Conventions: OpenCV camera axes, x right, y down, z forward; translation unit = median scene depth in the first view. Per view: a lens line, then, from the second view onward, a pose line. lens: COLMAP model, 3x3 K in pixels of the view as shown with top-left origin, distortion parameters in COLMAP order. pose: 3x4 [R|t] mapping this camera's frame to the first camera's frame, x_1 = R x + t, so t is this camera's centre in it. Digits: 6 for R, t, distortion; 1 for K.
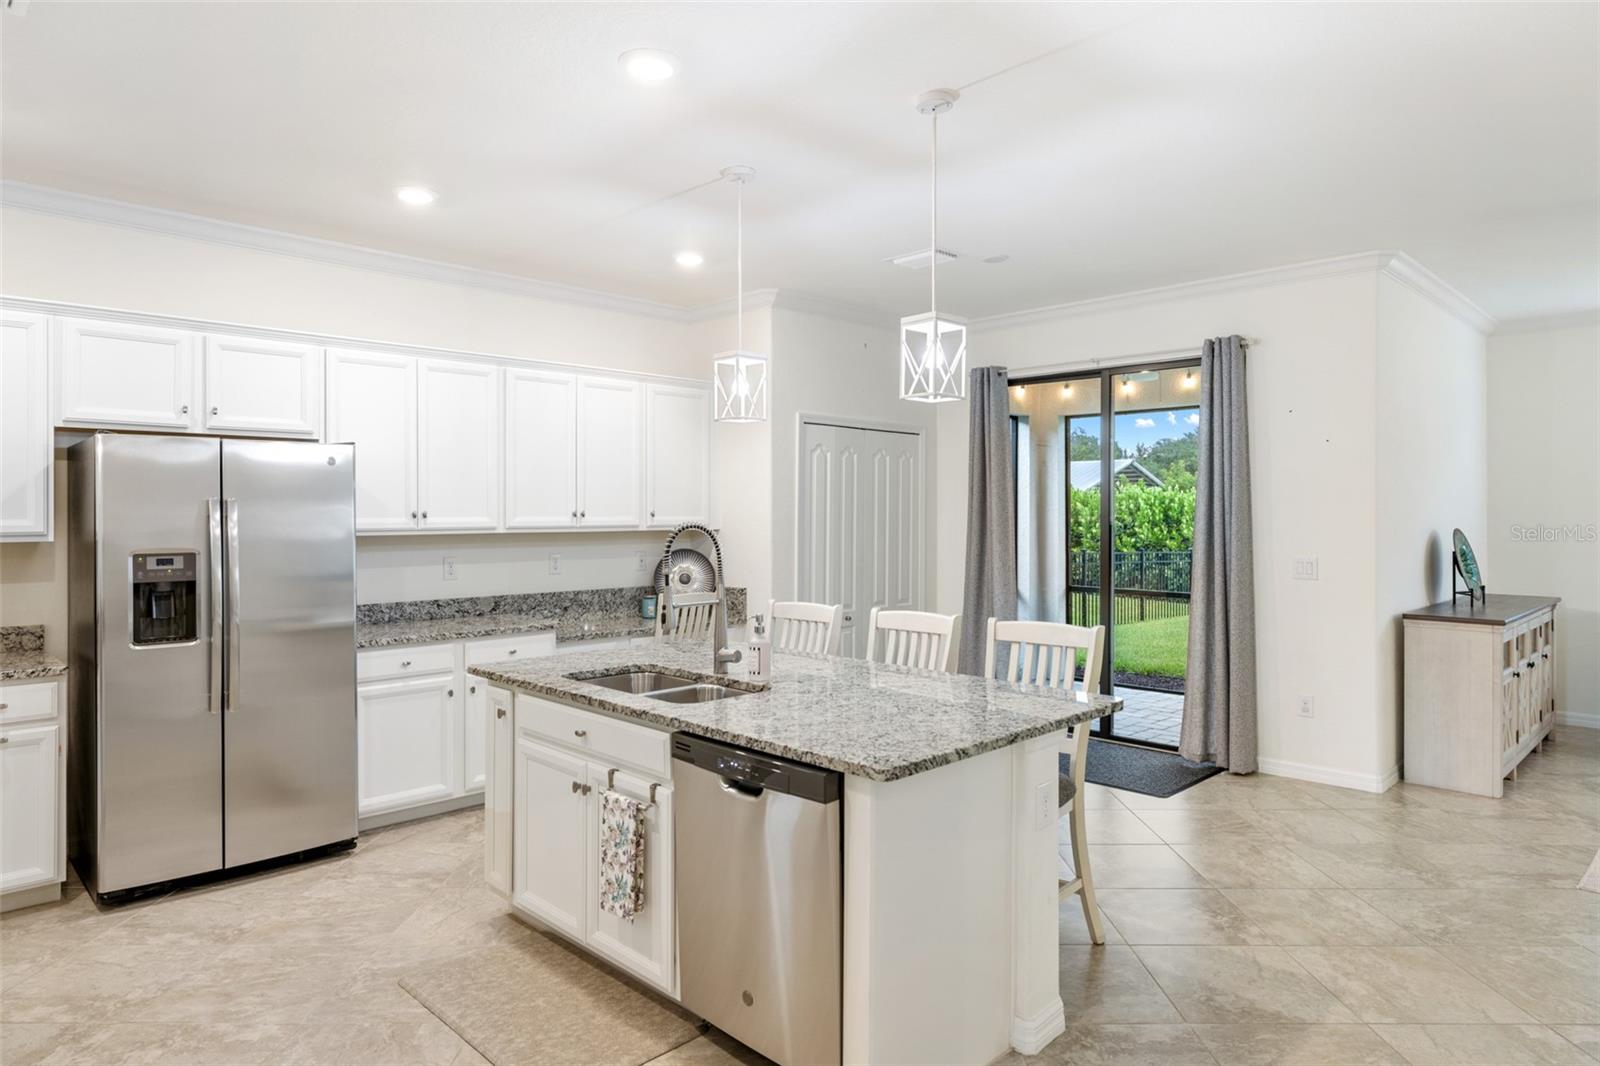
lens RADIAL K [[964.3, 0, 802.1], [0, 964.3, 511.2], [0, 0, 1]] dist [-0.000520, -0.000176]
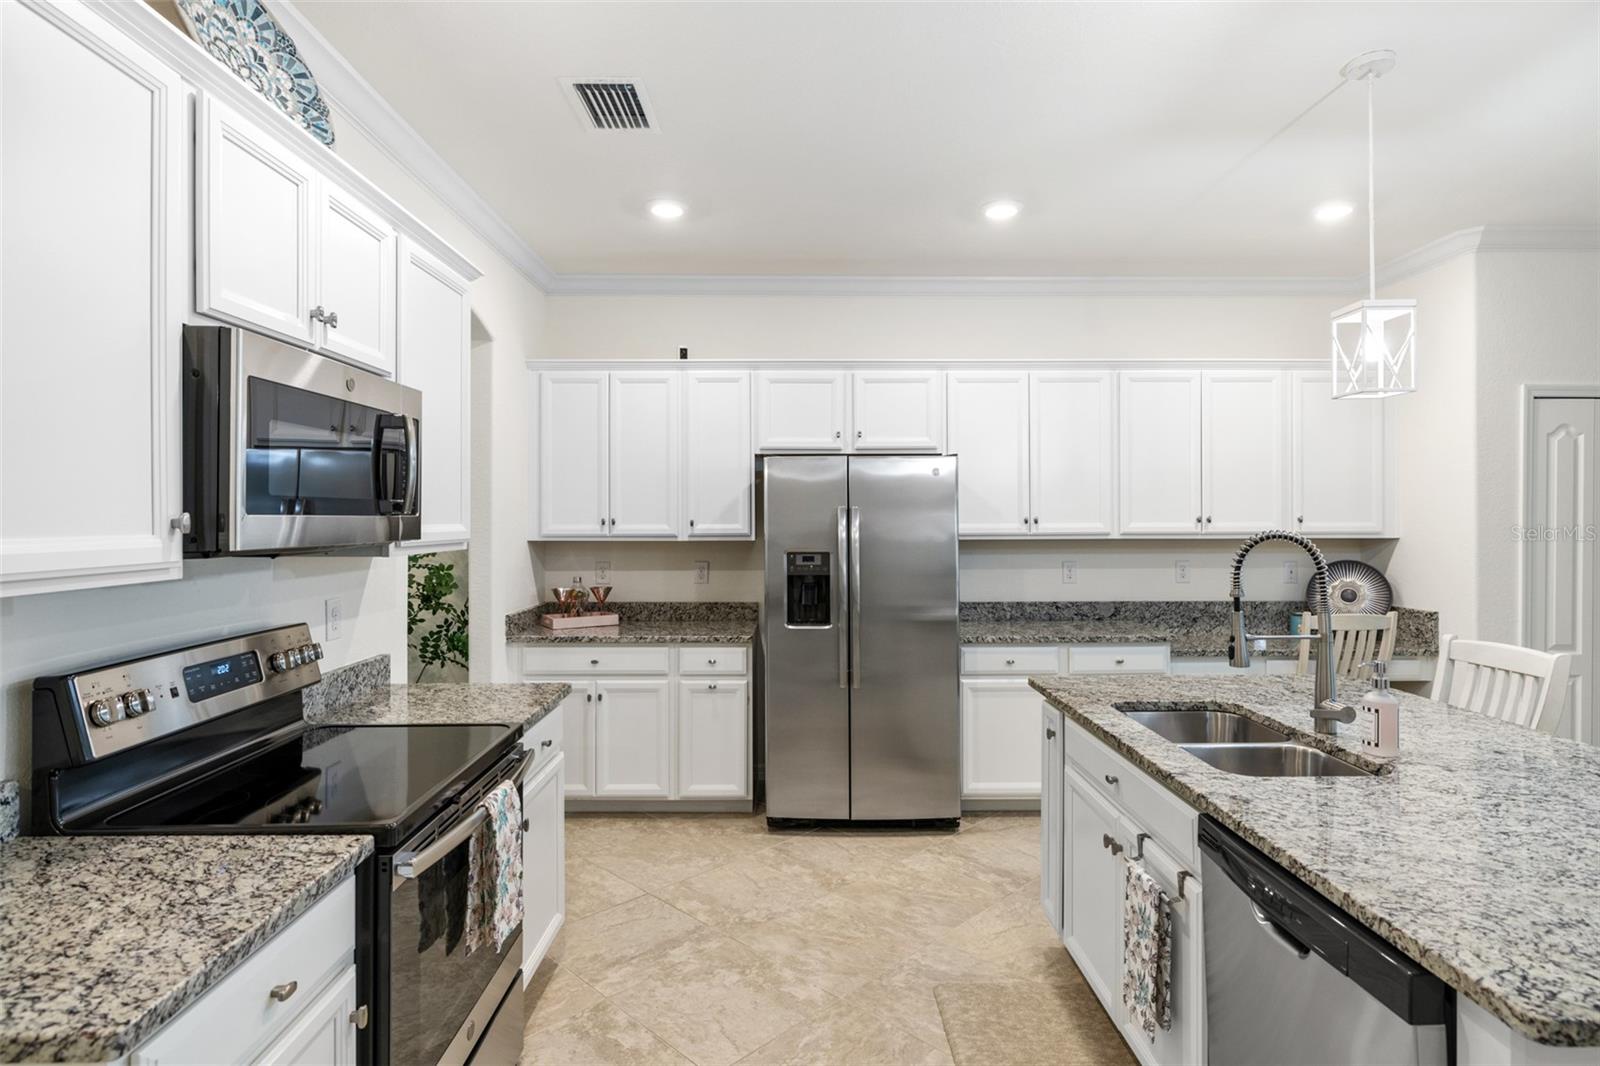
lens RADIAL K [[824.1, 0, 801.9], [0, 824.1, 518.0], [0, 0, 1]] dist [-0.001615, 0.000860]
pose [[0.717983, -0.001706, -0.696058, 0.061325], [0.002693, 0.999996, 0.000326, 0.000159], [0.696055, -0.002108, 0.717985, 0.229237]]
